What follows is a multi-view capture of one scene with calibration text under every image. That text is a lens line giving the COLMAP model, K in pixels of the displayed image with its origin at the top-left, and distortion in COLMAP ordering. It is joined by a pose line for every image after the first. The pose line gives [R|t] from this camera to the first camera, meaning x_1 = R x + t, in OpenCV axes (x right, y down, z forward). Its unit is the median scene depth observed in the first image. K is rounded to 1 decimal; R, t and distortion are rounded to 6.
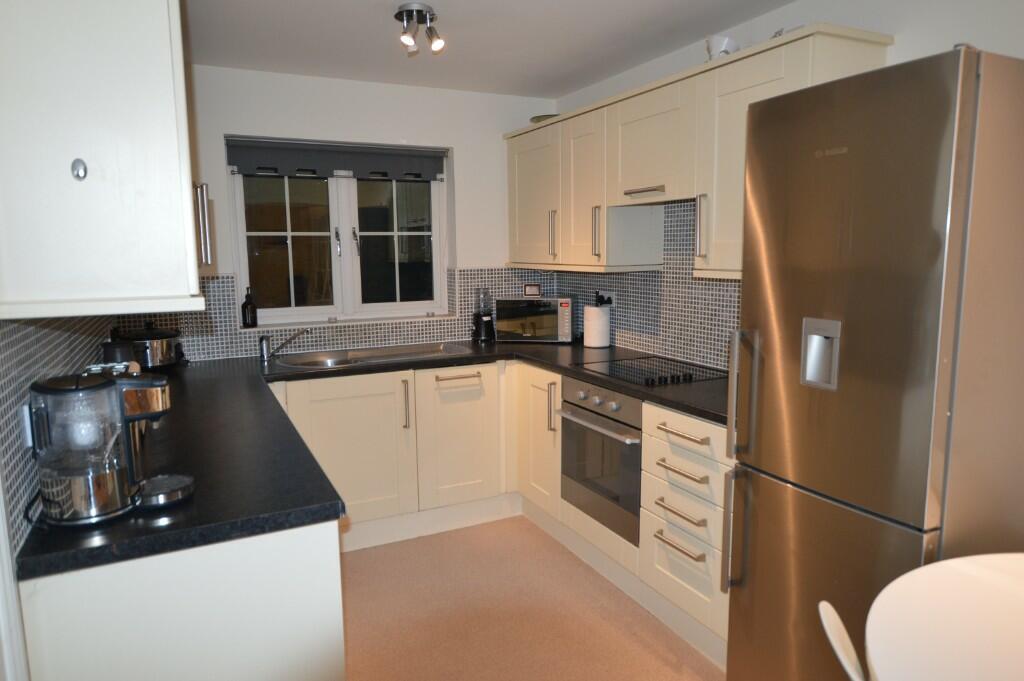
lens RADIAL K [[659.3, 0, 512.0], [0, 659.3, 340.5], [0, 0, 1]] dist [-0.026338, -0.001736]
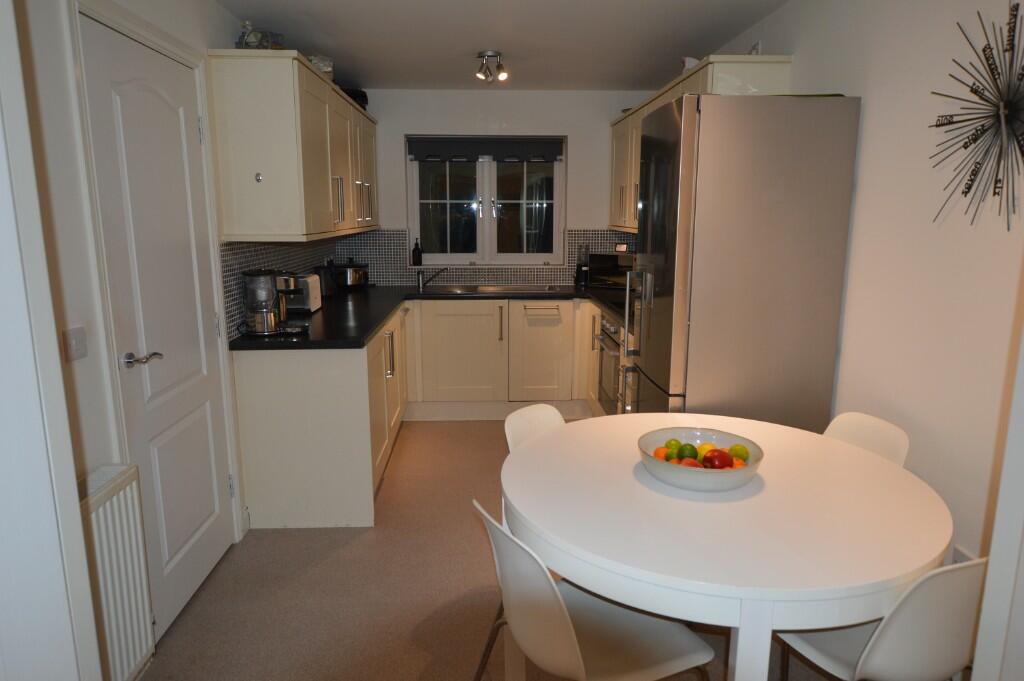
lens RADIAL K [[667.4, 0, 512.0], [0, 667.4, 340.5], [0, 0, 1]] dist [0.000954, -0.000117]
pose [[0.912654, 0.088065, -0.399132, 0.391686], [-0.066847, 0.995524, 0.066802, 0.031610], [0.403229, -0.034287, 0.914457, -0.279308]]
